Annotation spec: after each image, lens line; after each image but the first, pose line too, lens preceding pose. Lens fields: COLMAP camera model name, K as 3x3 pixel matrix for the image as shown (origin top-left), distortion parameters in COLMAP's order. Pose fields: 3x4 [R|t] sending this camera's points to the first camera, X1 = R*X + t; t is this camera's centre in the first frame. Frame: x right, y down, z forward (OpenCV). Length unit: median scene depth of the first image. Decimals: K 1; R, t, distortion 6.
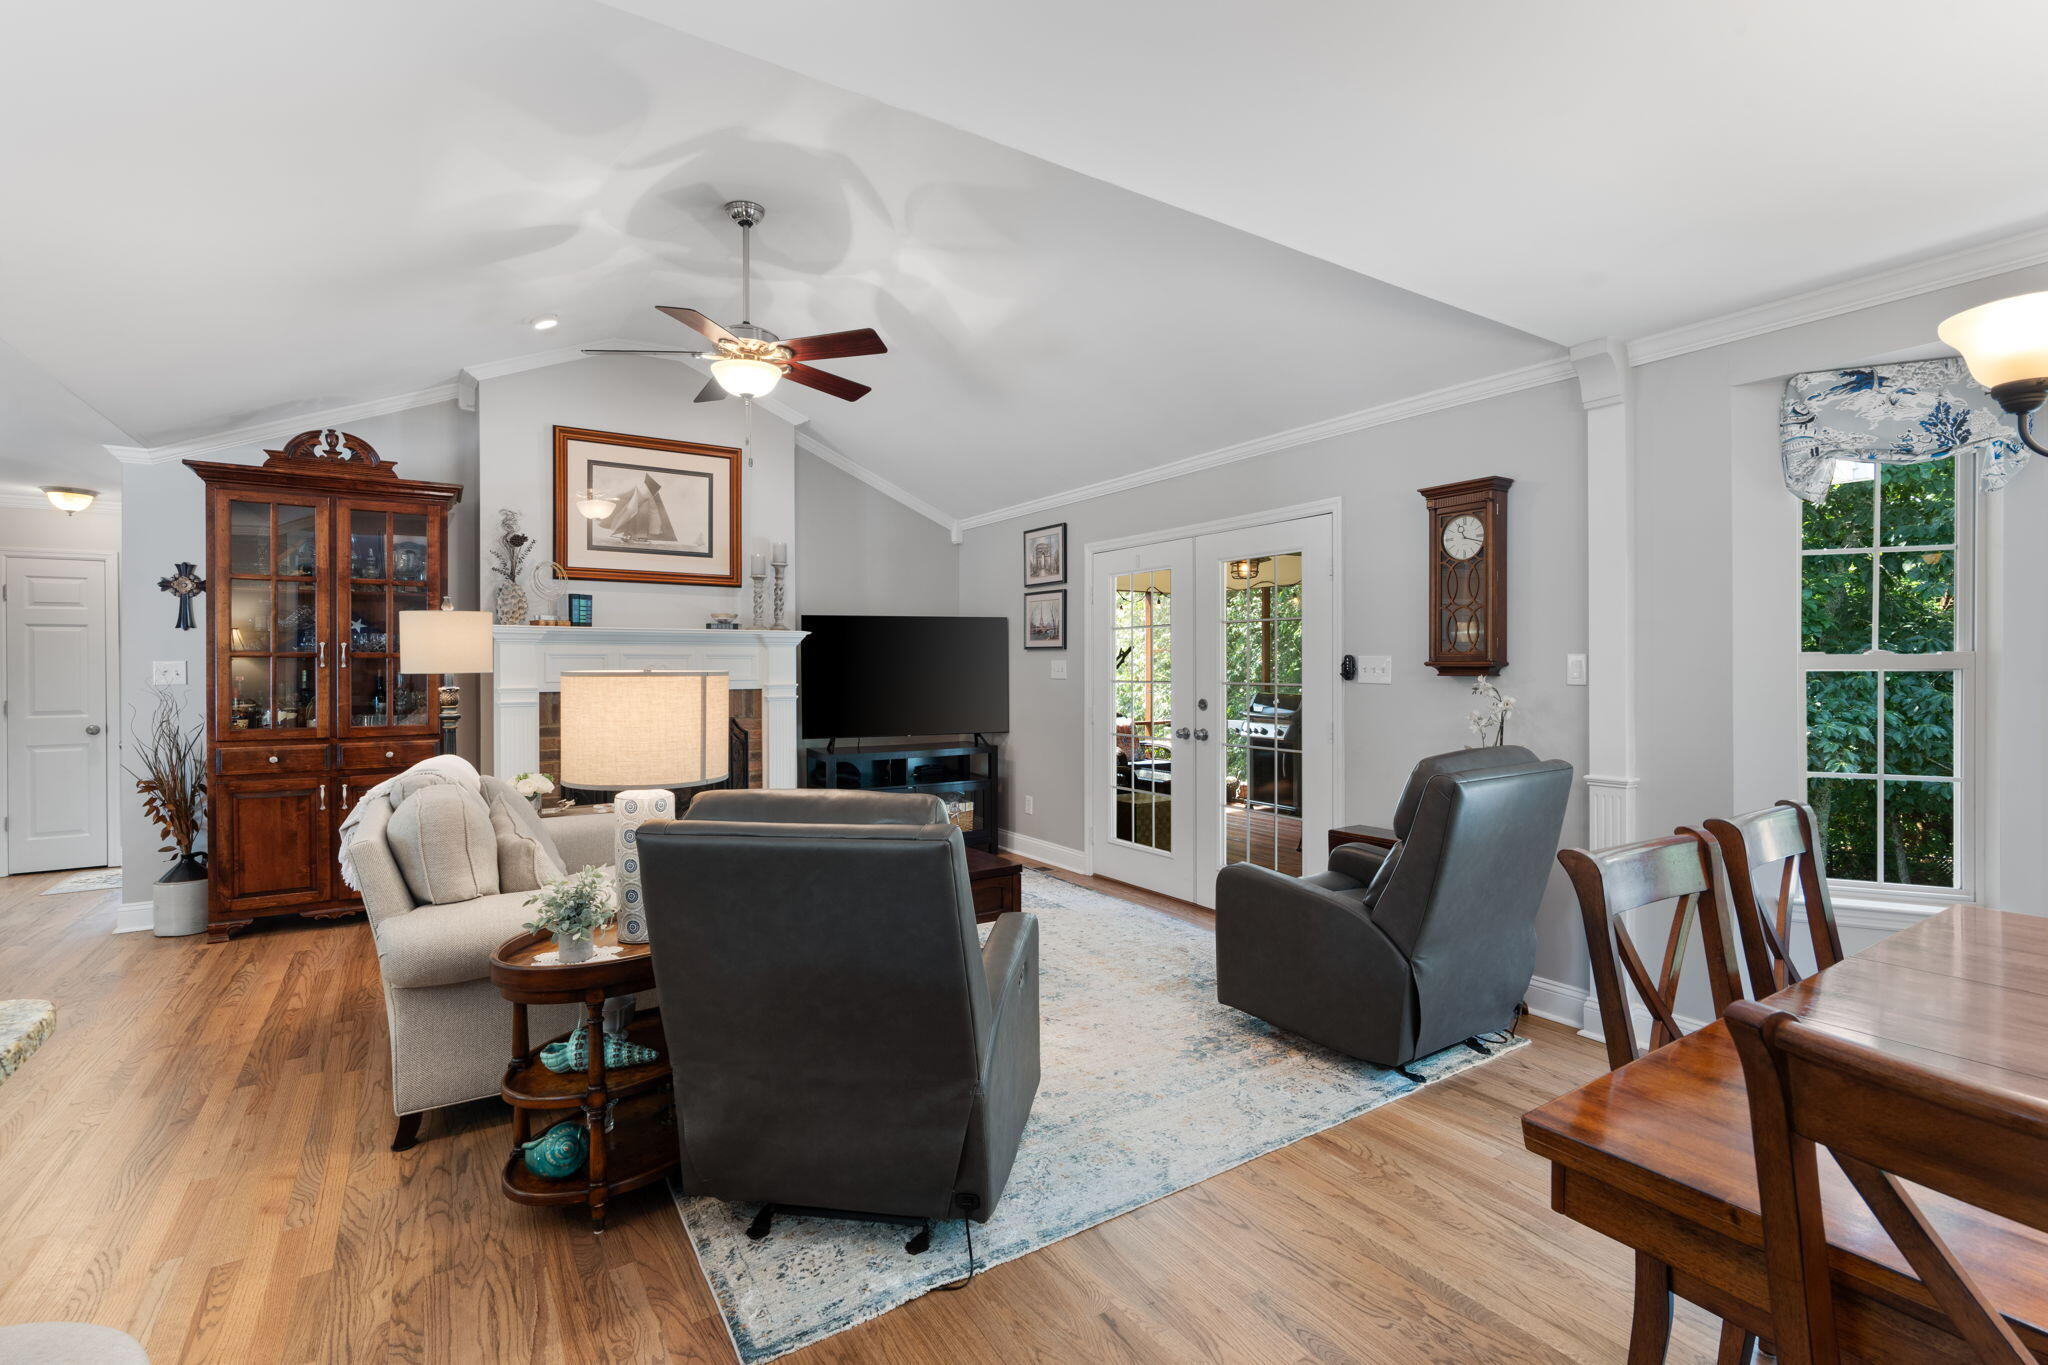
lens RADIAL K [[927.8, 0, 1030.3], [0, 927.8, 674.8], [0, 0, 1]] dist [0.001566, 0.000305]
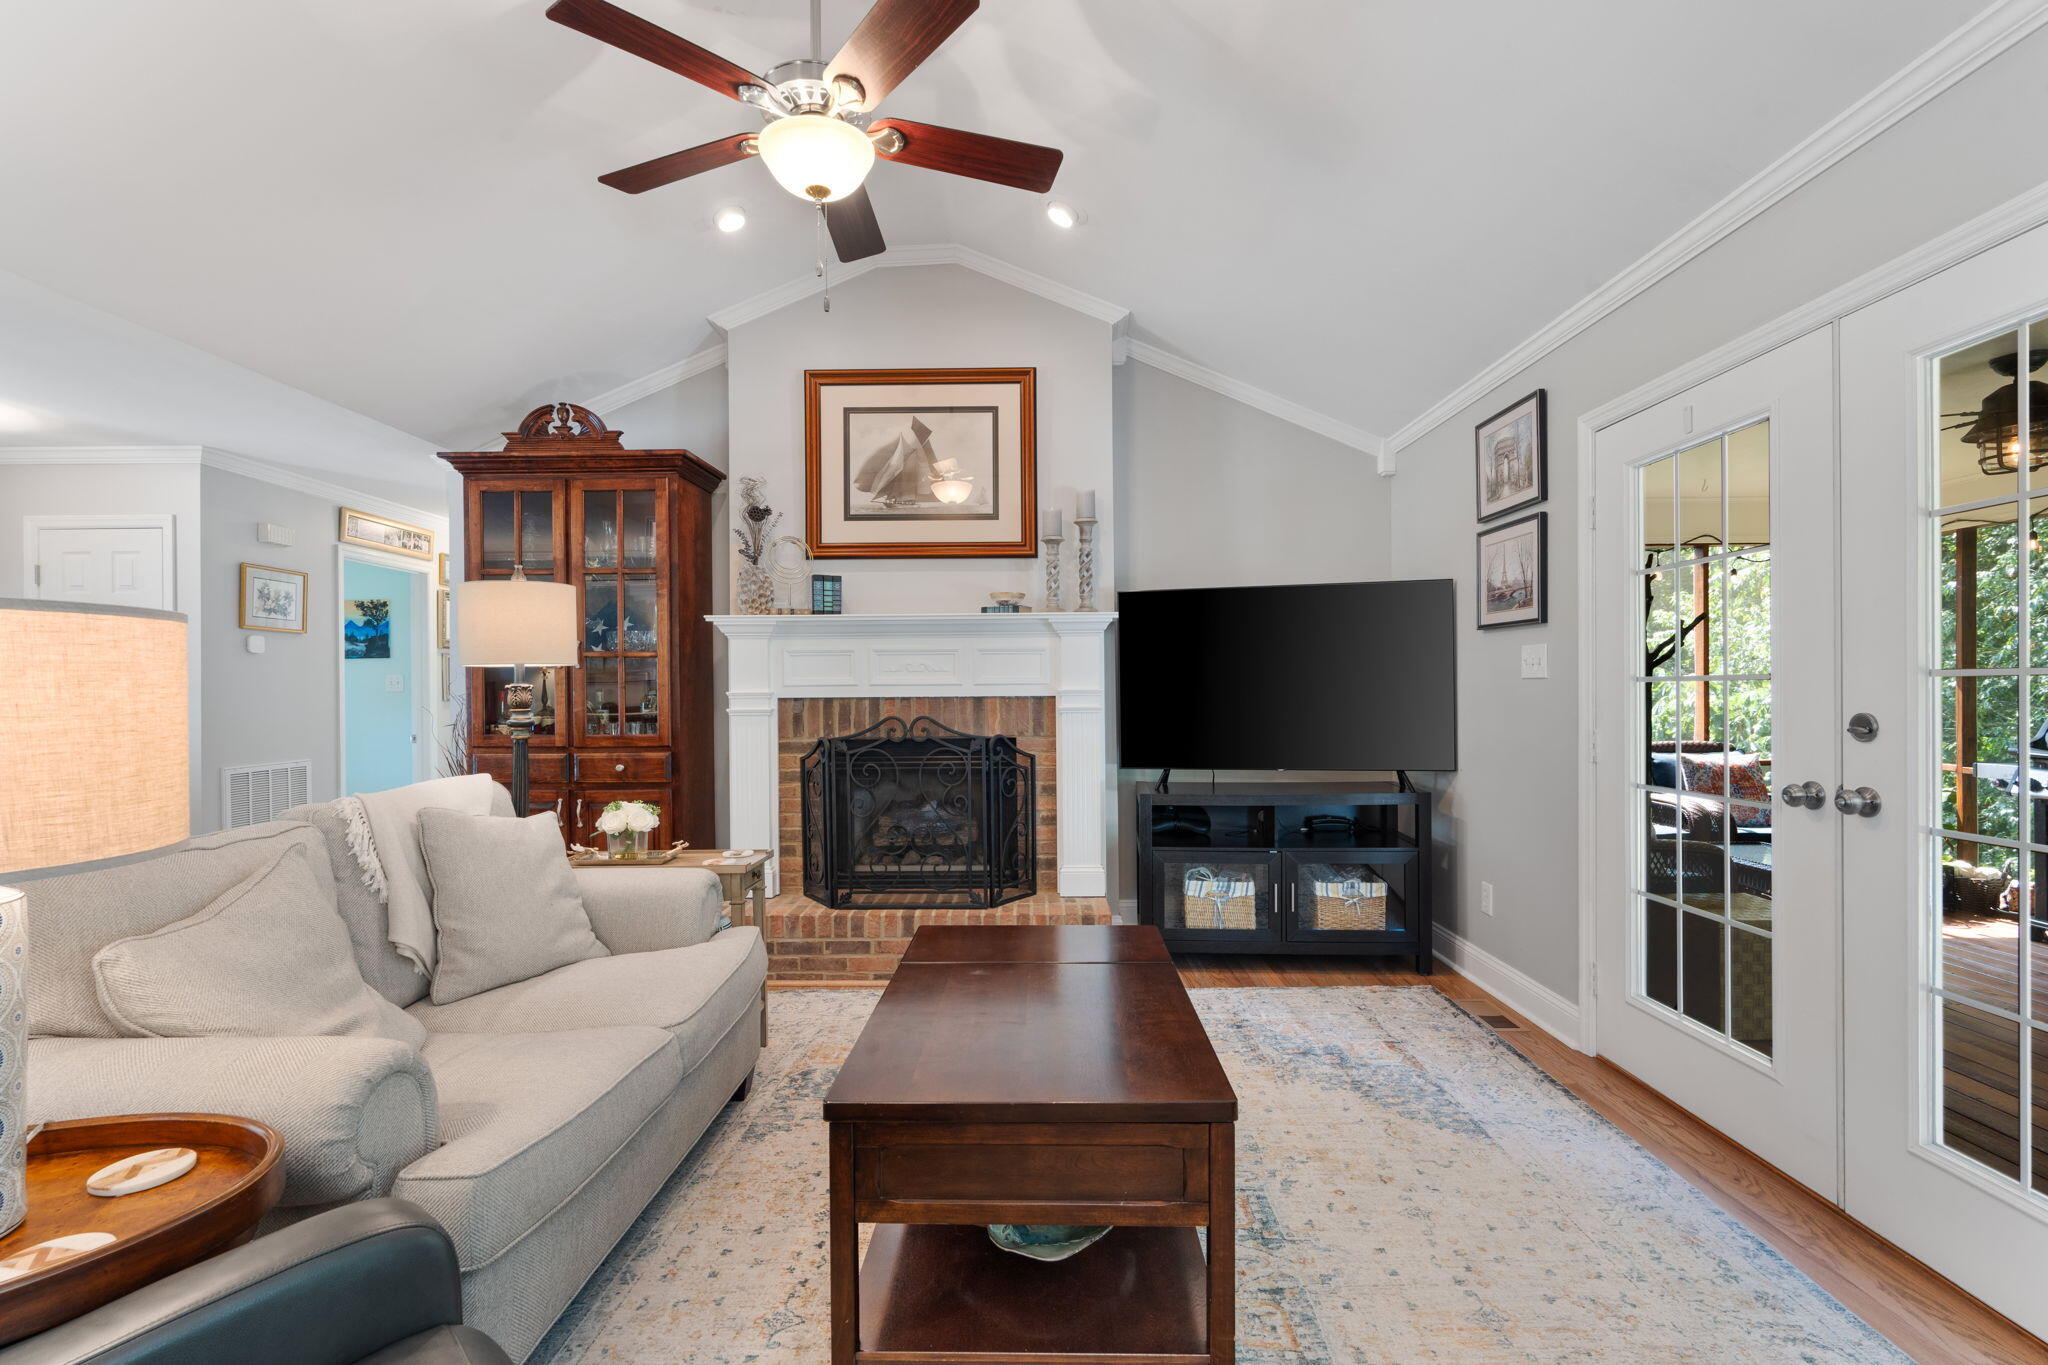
lens RADIAL K [[943.9, 0, 1017.9], [0, 943.9, 692.9], [0, 0, 1]] dist [-0.002429, 0.000559]
pose [[0.828722, -0.002615, -0.559655, 0.097574], [0.001512, 0.999996, -0.002434, 0.015261], [0.559659, 0.001171, 0.828722, 0.398641]]
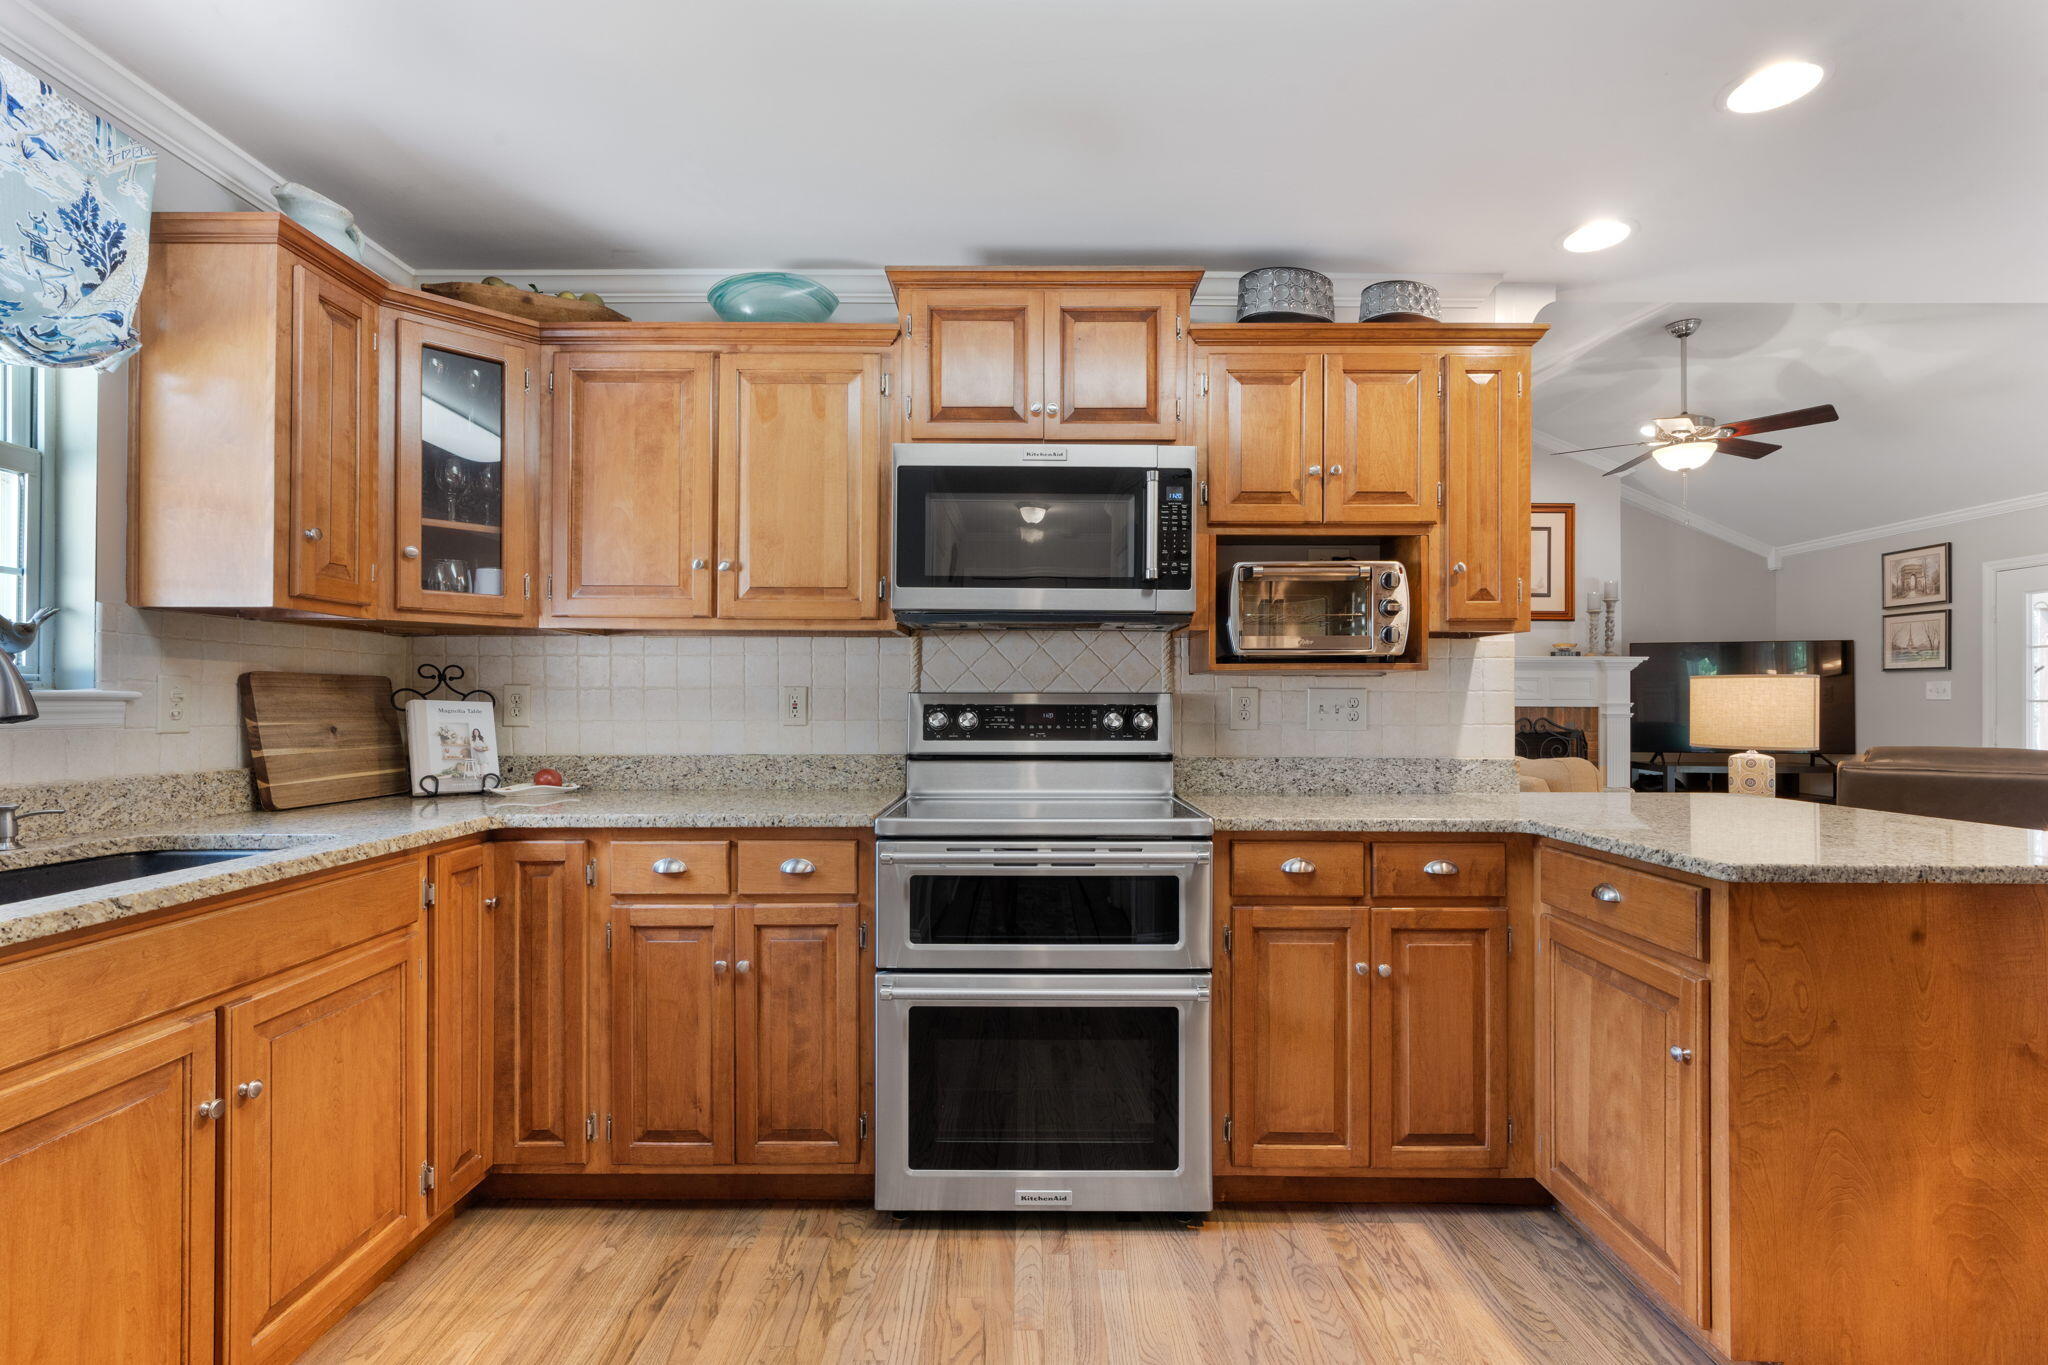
lens RADIAL K [[943.9, 0, 1017.9], [0, 943.9, 692.9], [0, 0, 1]] dist [-0.002429, 0.000559]
pose [[0.835722, 0.000662, -0.549153, -0.258768], [-0.009903, 0.999855, -0.013866, 0.022051], [0.549064, 0.017026, 0.835607, -0.410919]]
